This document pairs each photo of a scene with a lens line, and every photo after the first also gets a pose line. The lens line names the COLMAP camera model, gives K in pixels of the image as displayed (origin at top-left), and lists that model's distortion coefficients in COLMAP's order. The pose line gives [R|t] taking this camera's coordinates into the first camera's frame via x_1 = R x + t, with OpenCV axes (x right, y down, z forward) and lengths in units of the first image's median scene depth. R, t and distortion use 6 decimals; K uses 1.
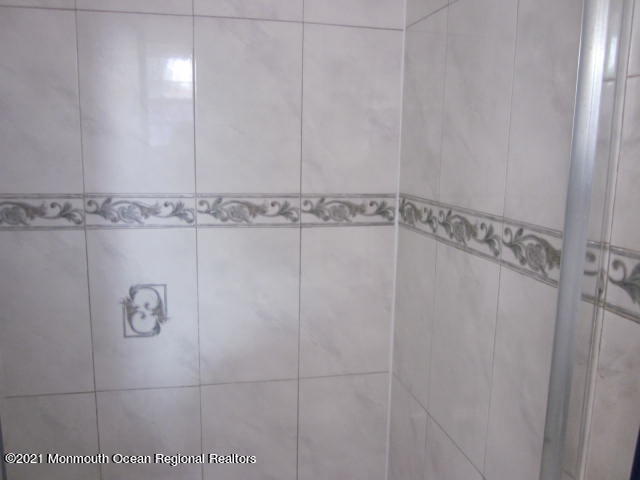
lens RADIAL K [[540.0, 0, 320.0], [0, 540.0, 240.0], [0, 0, 1]] dist [-0.002075, -0.011058]
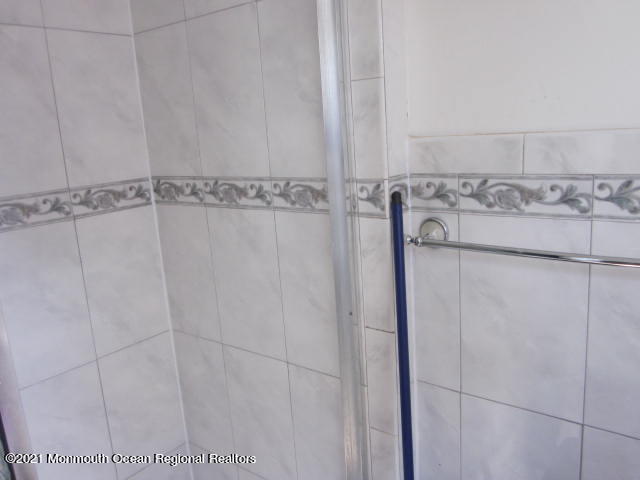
lens RADIAL K [[540.0, 0, 320.0], [0, 540.0, 240.0], [0, 0, 1]] dist [-0.002075, -0.011058]
pose [[0.758592, -0.205157, 0.618424, -0.362307], [0.189372, 0.977585, 0.092011, 0.010732], [-0.623439, 0.047313, 0.780439, -0.143926]]
